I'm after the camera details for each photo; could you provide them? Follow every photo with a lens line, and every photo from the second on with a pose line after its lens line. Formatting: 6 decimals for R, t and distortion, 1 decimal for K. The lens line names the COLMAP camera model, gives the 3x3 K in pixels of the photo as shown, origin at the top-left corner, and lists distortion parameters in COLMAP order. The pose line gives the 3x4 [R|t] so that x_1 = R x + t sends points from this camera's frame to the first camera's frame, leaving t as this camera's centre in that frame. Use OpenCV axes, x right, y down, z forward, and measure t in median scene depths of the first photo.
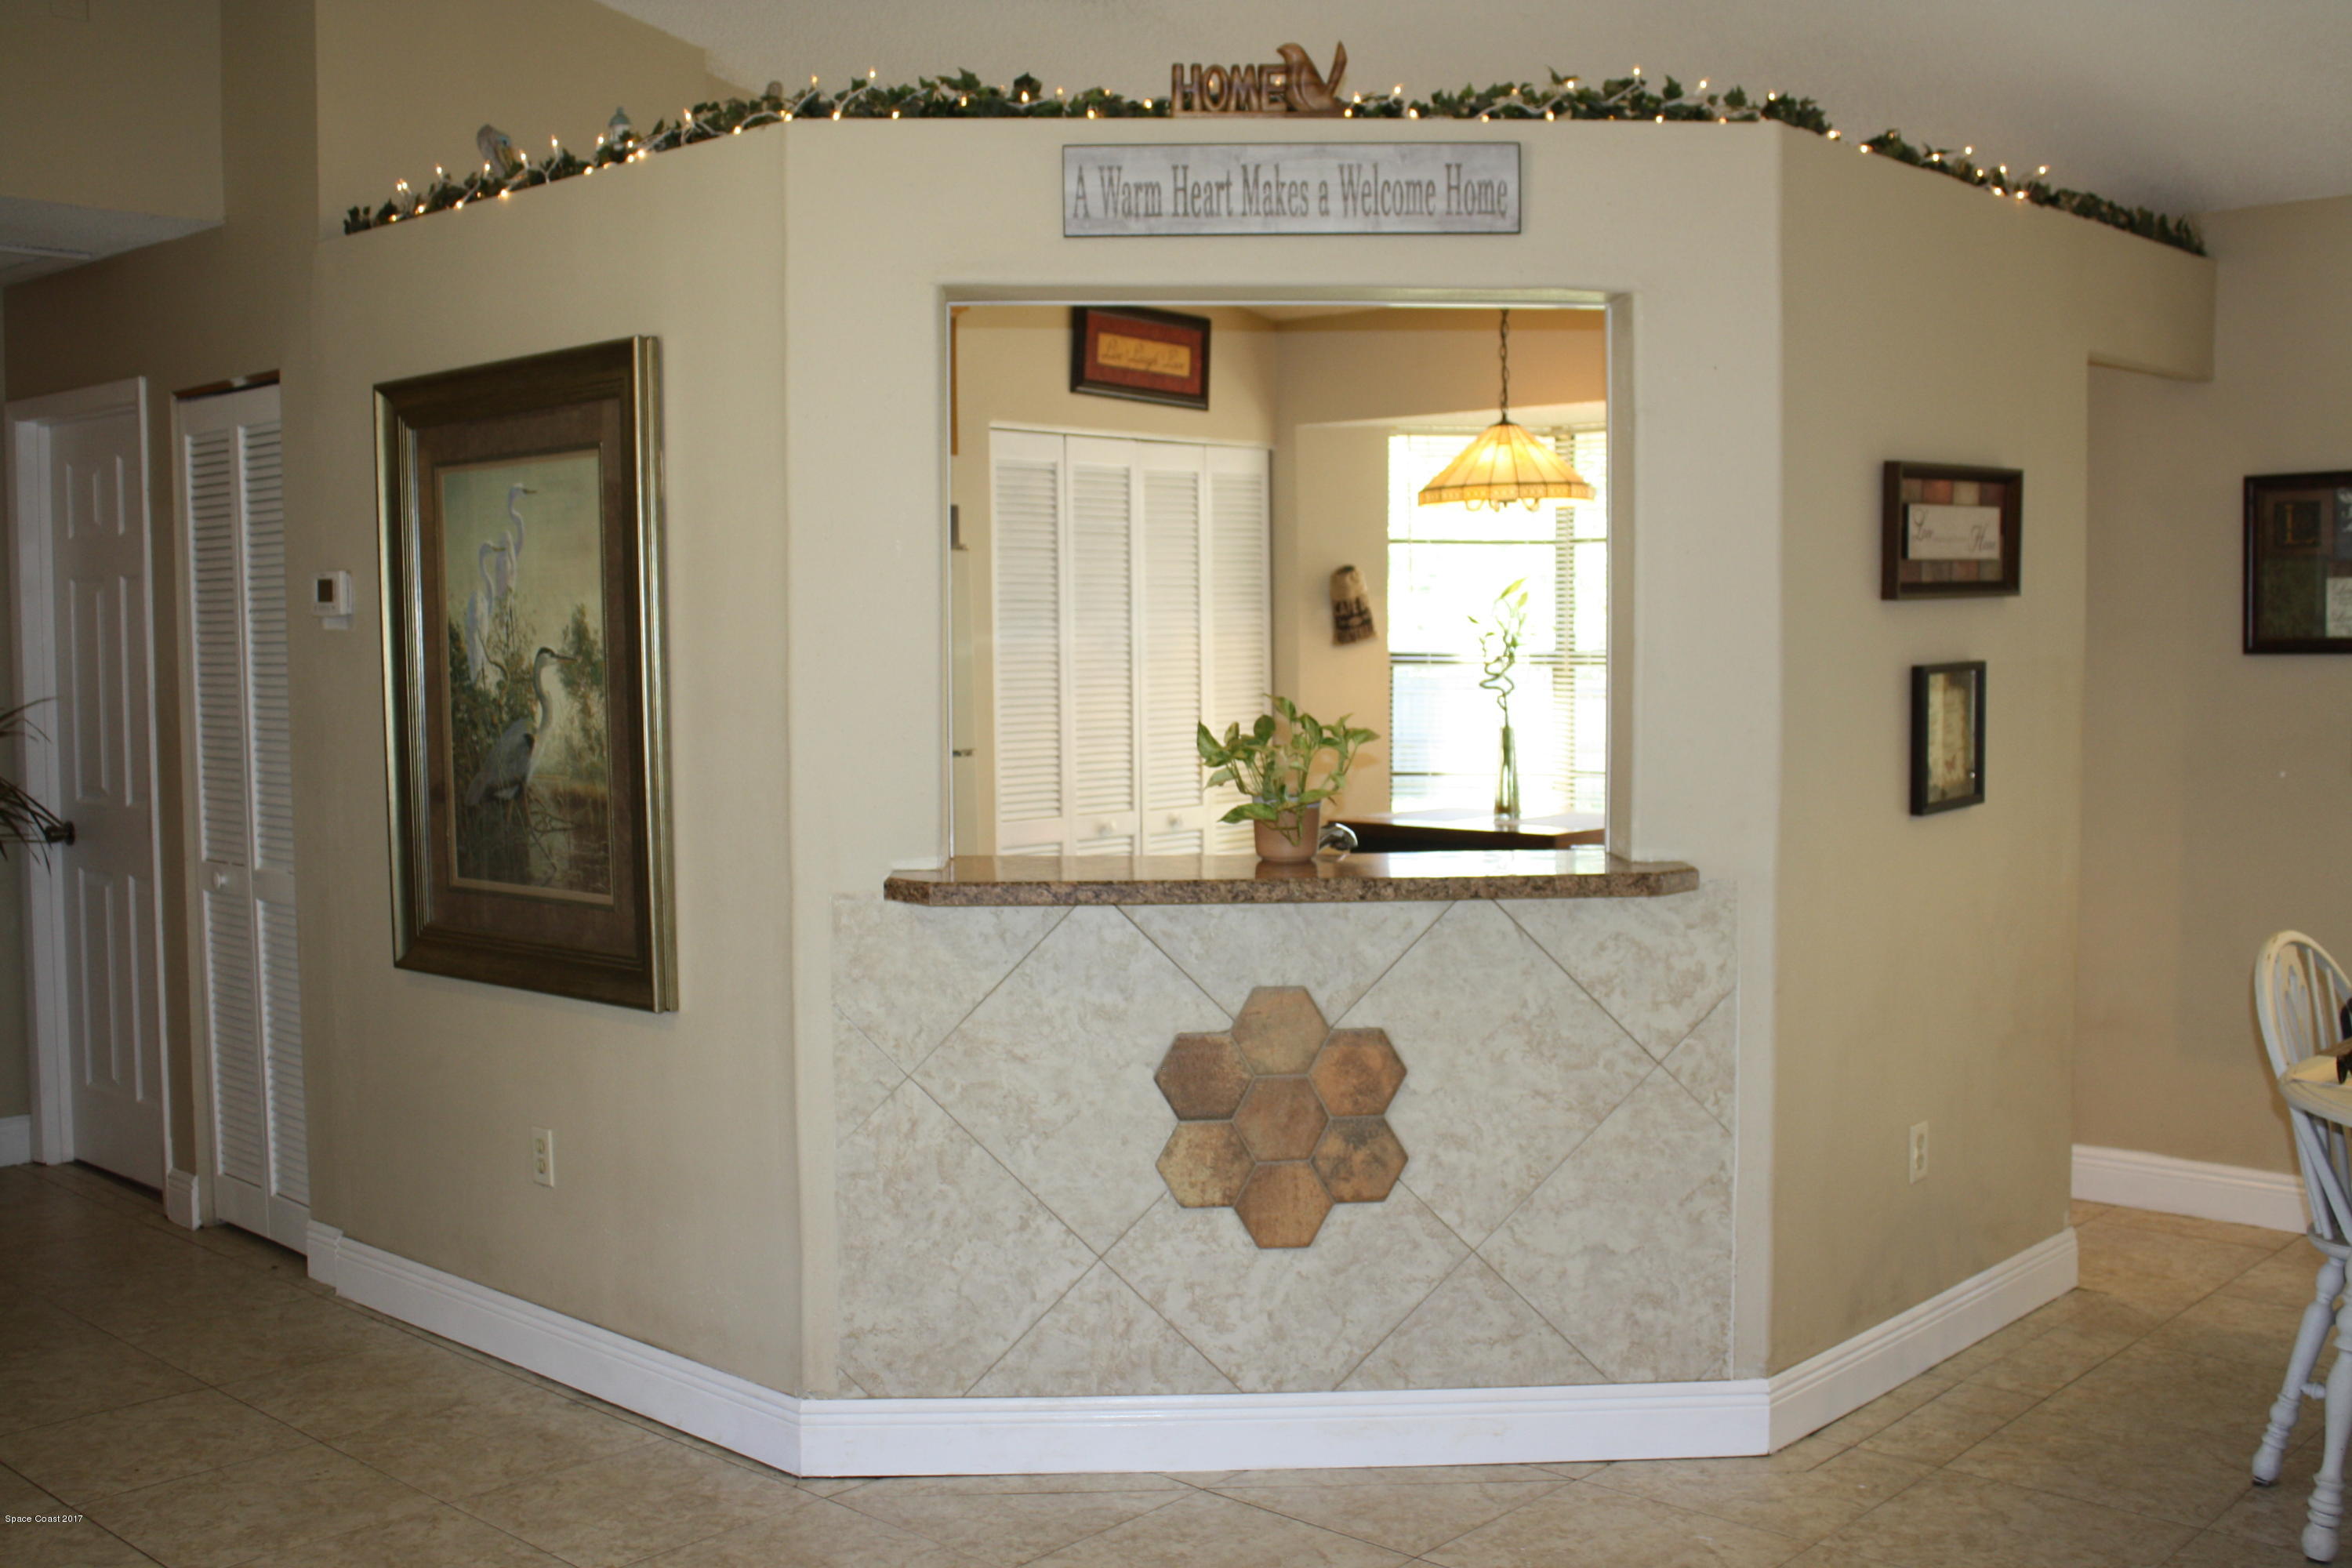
lens RADIAL K [[2327.0, 0, 1180.5], [0, 2327.0, 782.3], [0, 0, 1]] dist [-0.019959, 0.000000]
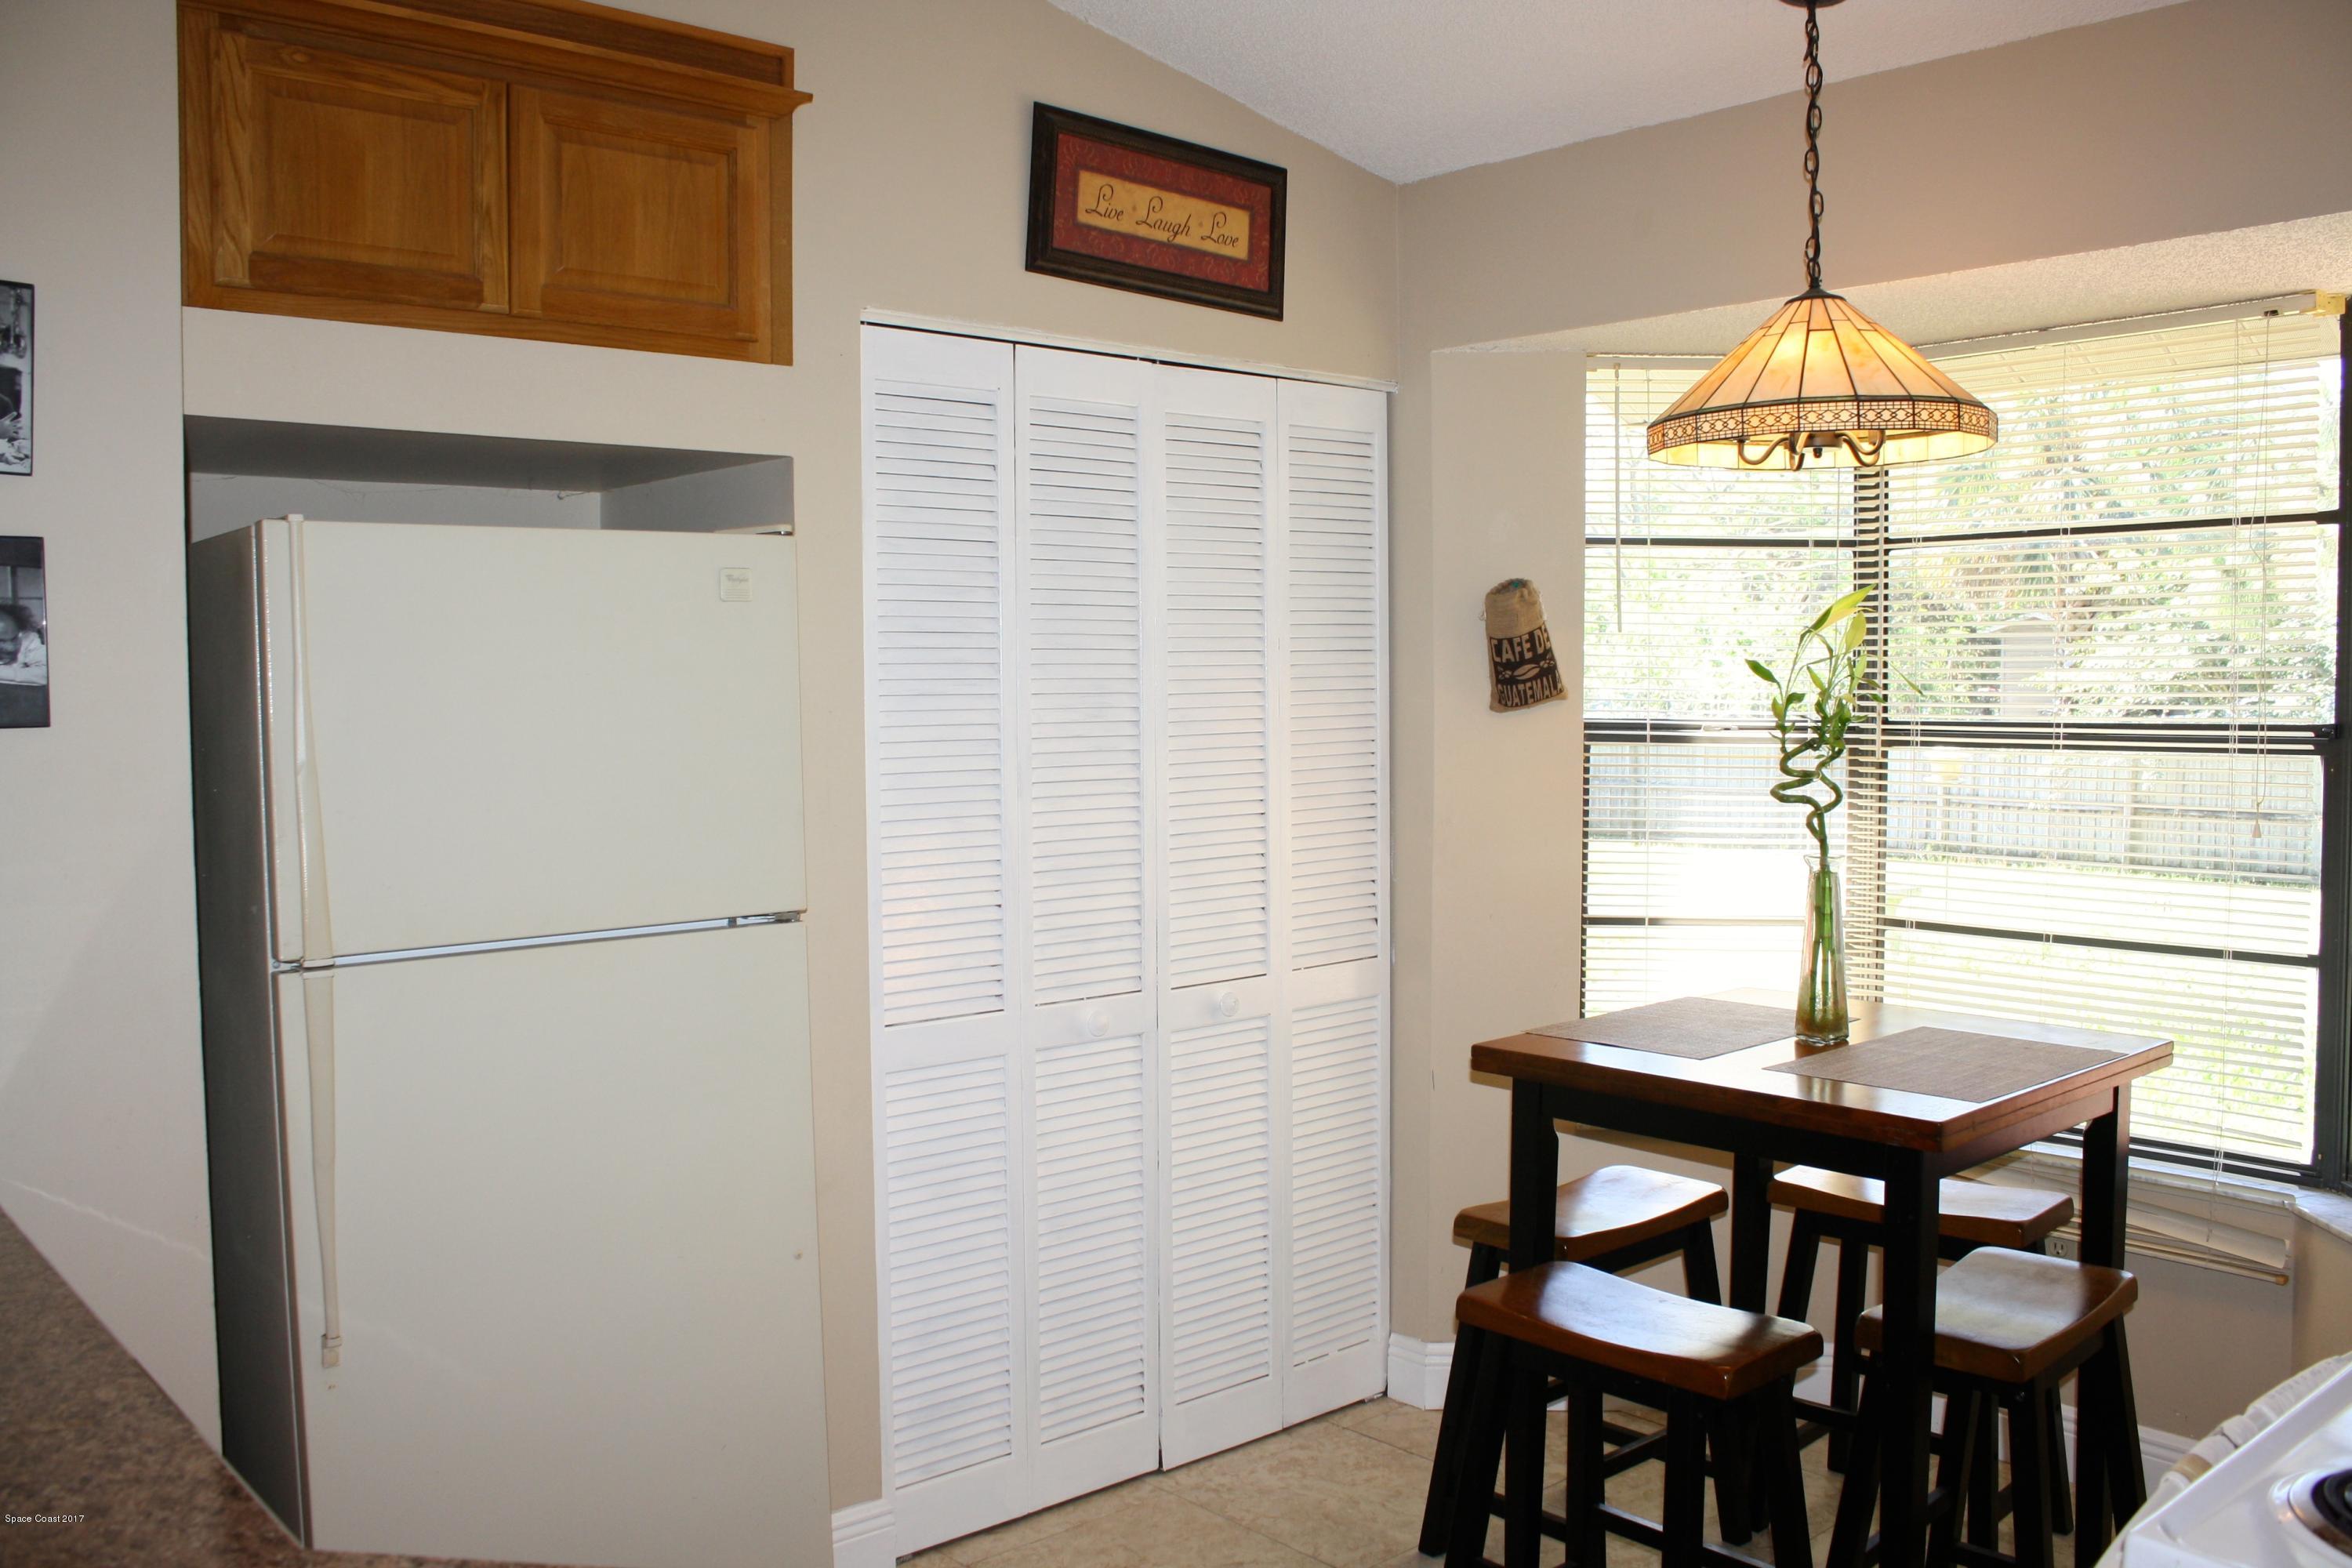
lens RADIAL K [[1973.6, 0, 1168.1], [0, 1973.6, 785.4], [0, 0, 1]] dist [-0.116108, 0.032394]
pose [[0.994907, 0.007141, -0.100541, 0.034745], [-0.008278, 0.999906, -0.010896, -0.034125], [0.100454, 0.011672, 0.994873, 0.499427]]
